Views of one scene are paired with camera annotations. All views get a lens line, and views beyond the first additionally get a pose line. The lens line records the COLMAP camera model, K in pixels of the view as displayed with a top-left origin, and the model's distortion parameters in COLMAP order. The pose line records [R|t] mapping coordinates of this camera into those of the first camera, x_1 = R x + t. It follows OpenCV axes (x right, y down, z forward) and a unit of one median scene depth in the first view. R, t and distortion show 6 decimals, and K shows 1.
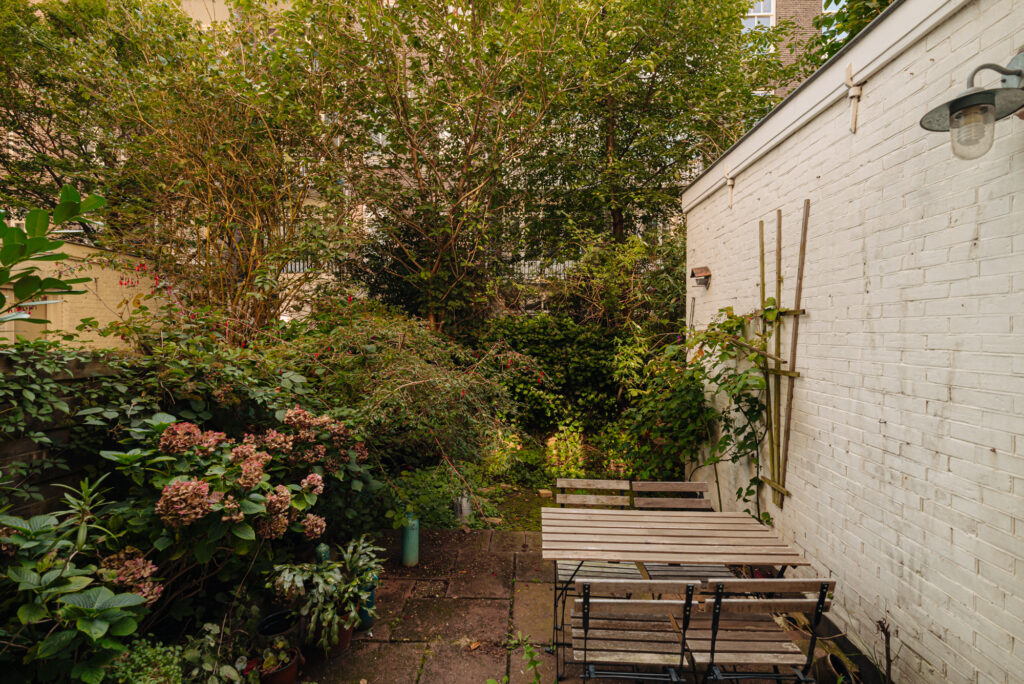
lens RADIAL K [[470.4, 0, 512.0], [0, 470.4, 342.0], [0, 0, 1]] dist [0.017432, 0.000031]
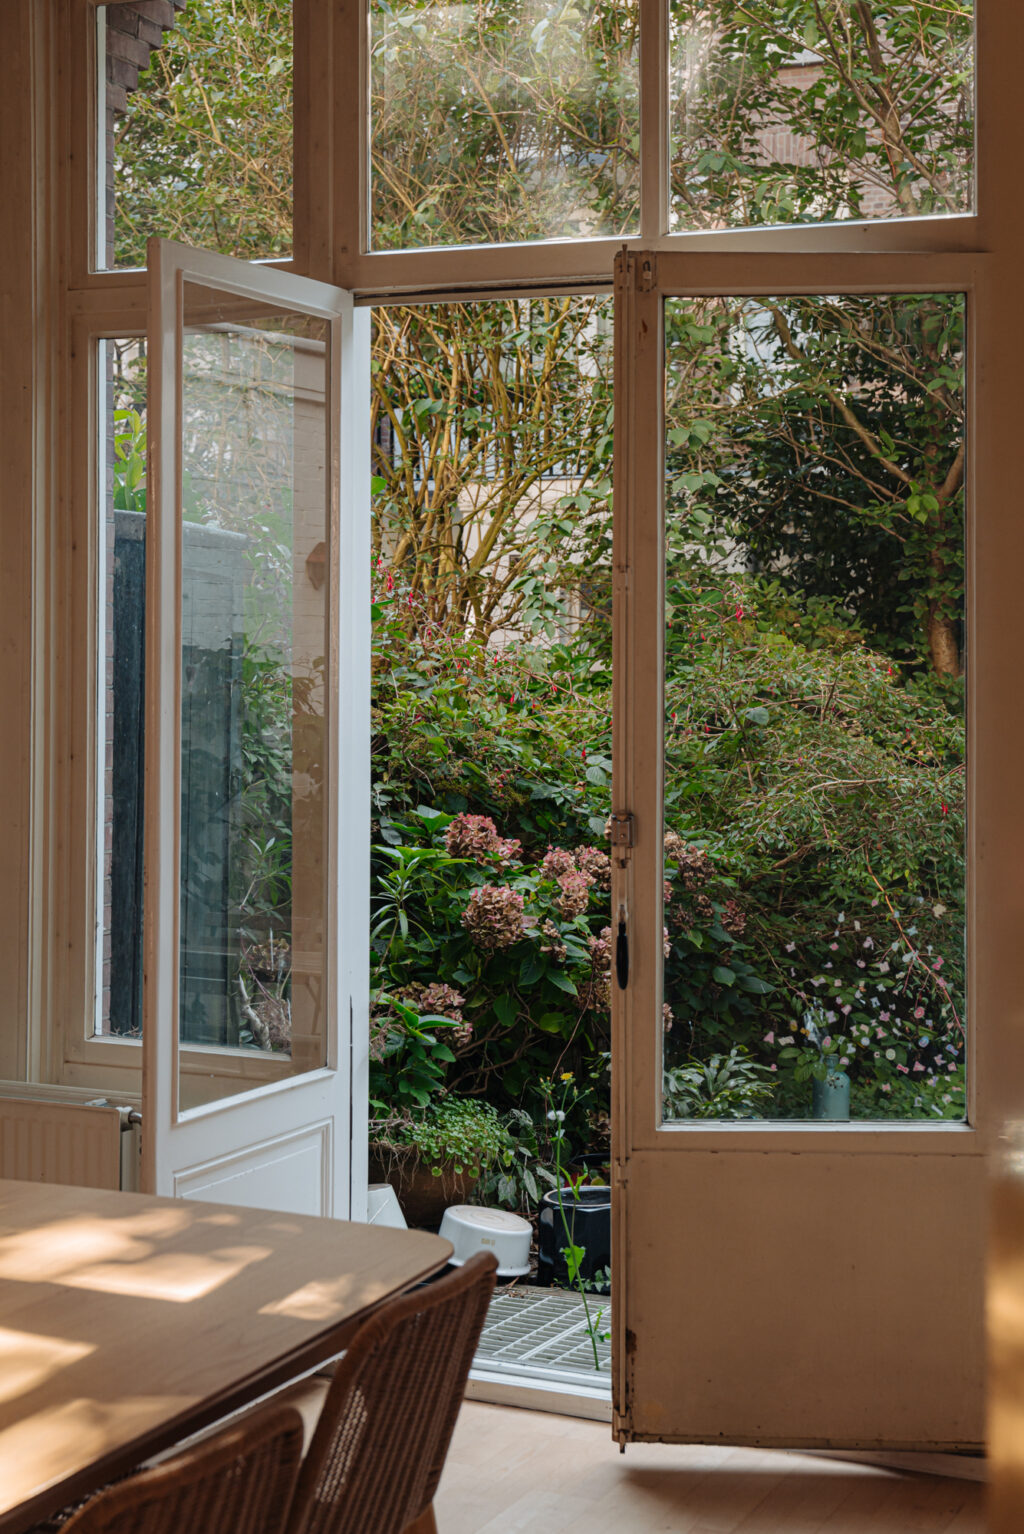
lens RADIAL K [[2330.5, 0, 513.8], [0, 2330.5, 662.0], [0, 0, 1]] dist [0.013785, 0.076312]
pose [[0.923036, 0.009149, -0.384606, 0.501021], [-0.021608, 0.999372, -0.028085, 0.045311], [0.384107, 0.034234, 0.922654, -1.667789]]
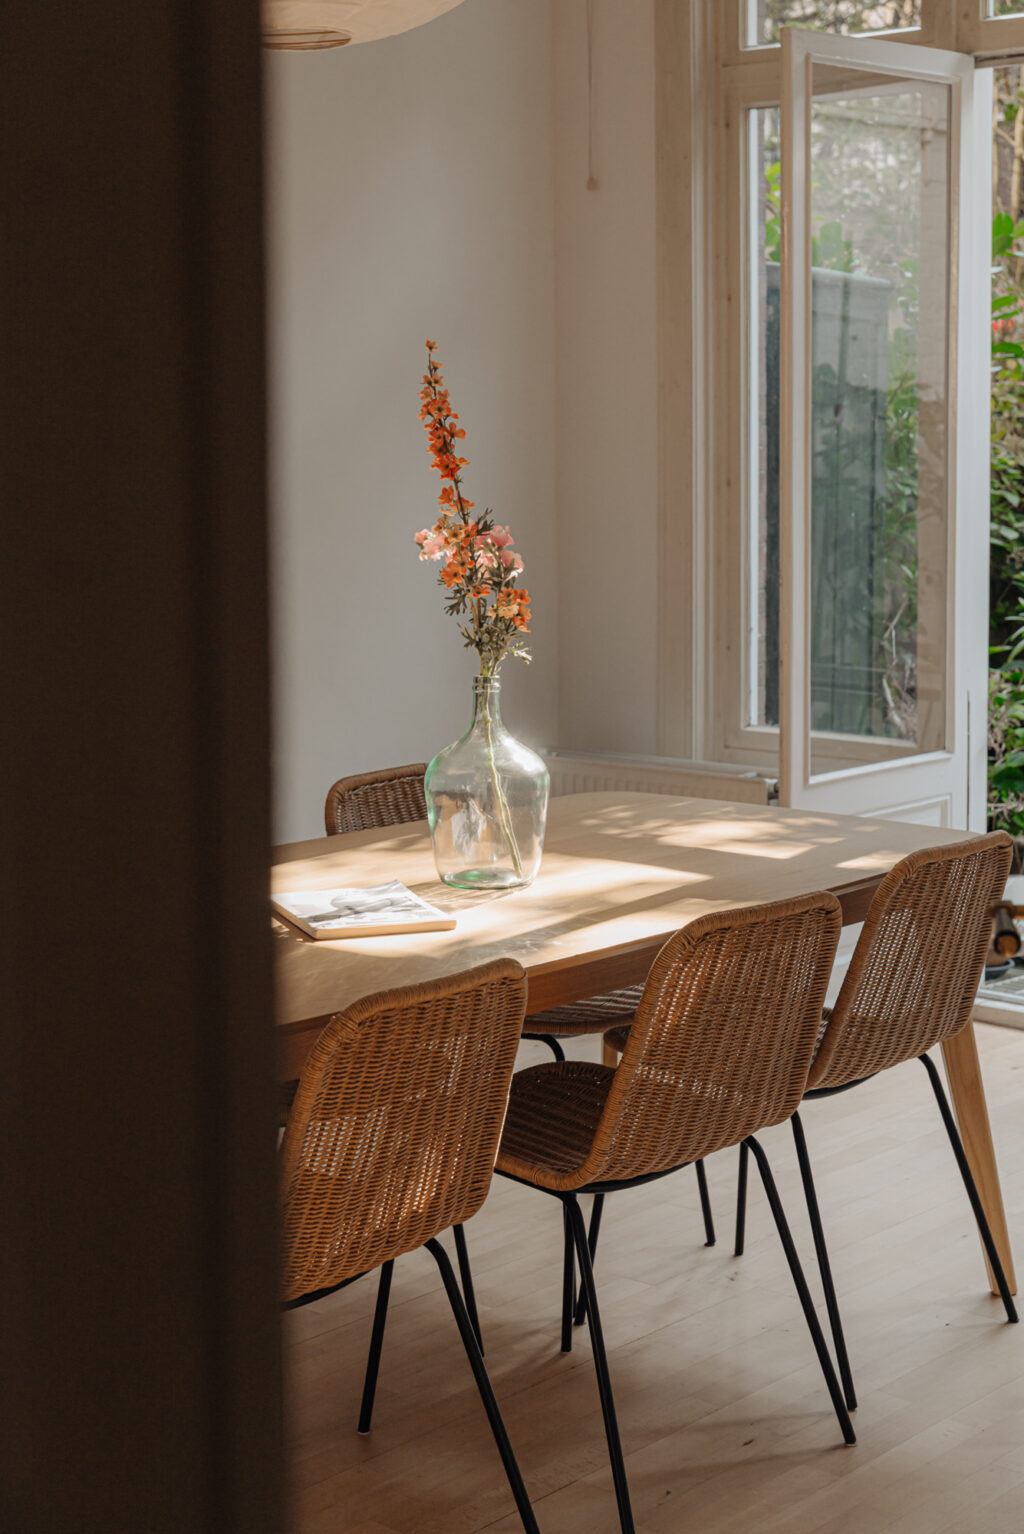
lens RADIAL K [[2579.6, 0, 512.0], [0, 2579.6, 767.0], [0, 0, 1]] dist [0.012962, 0.025025]
pose [[0.773234, 0.079546, -0.629112, 0.968379], [-0.009857, 0.993489, 0.113502, 0.078421], [0.634044, -0.081562, 0.768983, -2.235225]]
